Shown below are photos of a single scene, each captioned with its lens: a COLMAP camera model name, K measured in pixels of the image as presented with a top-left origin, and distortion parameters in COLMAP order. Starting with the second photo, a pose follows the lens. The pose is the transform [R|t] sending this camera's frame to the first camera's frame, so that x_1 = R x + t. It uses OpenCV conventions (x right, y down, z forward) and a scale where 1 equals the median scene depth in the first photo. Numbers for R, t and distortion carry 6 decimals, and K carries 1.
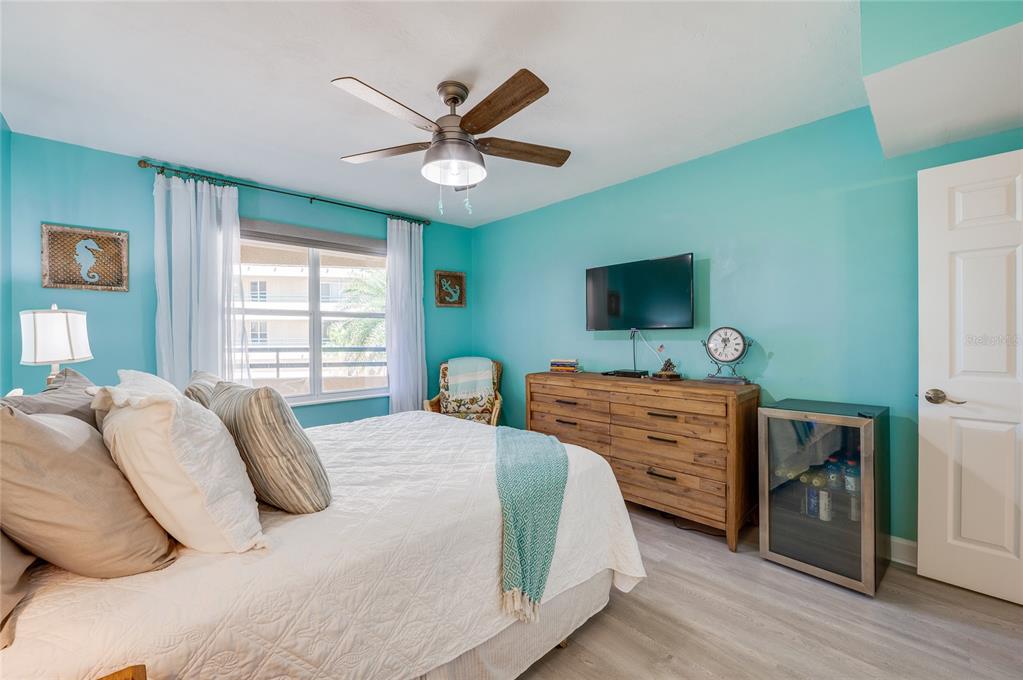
lens RADIAL K [[412.3, 0, 515.3], [0, 412.3, 337.2], [0, 0, 1]] dist [-0.001320, -0.000128]
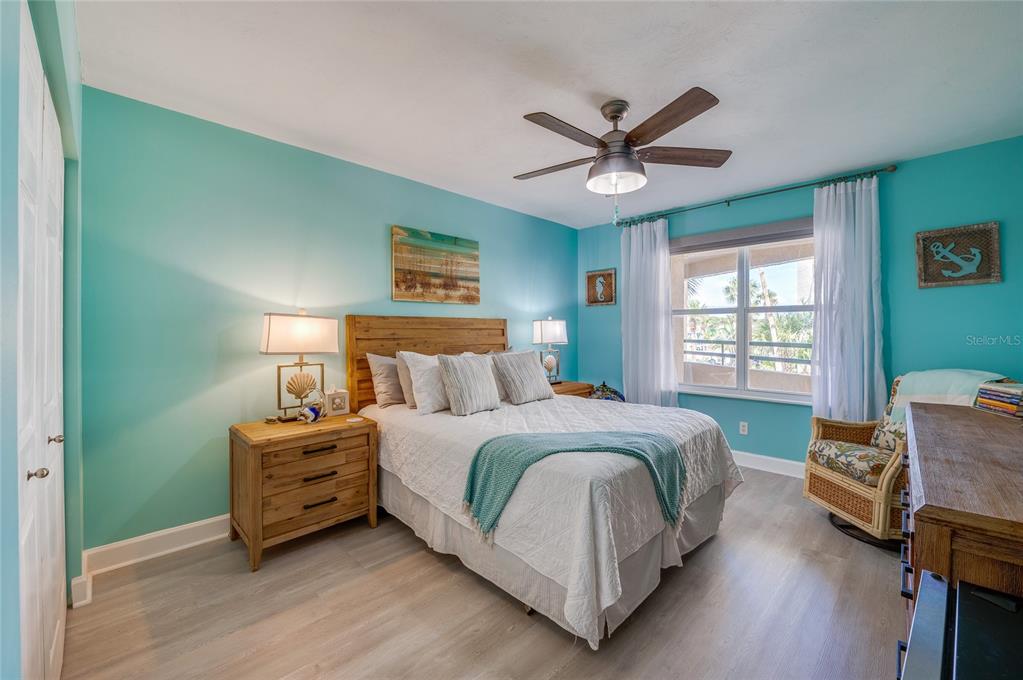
lens RADIAL K [[412.3, 0, 515.3], [0, 412.3, 337.2], [0, 0, 1]] dist [-0.001320, -0.000128]
pose [[0.044268, 0.025466, -0.998695, 0.616215], [0.000588, 0.999674, 0.025517, -0.019136], [0.999019, -0.001716, 0.044239, 0.466243]]
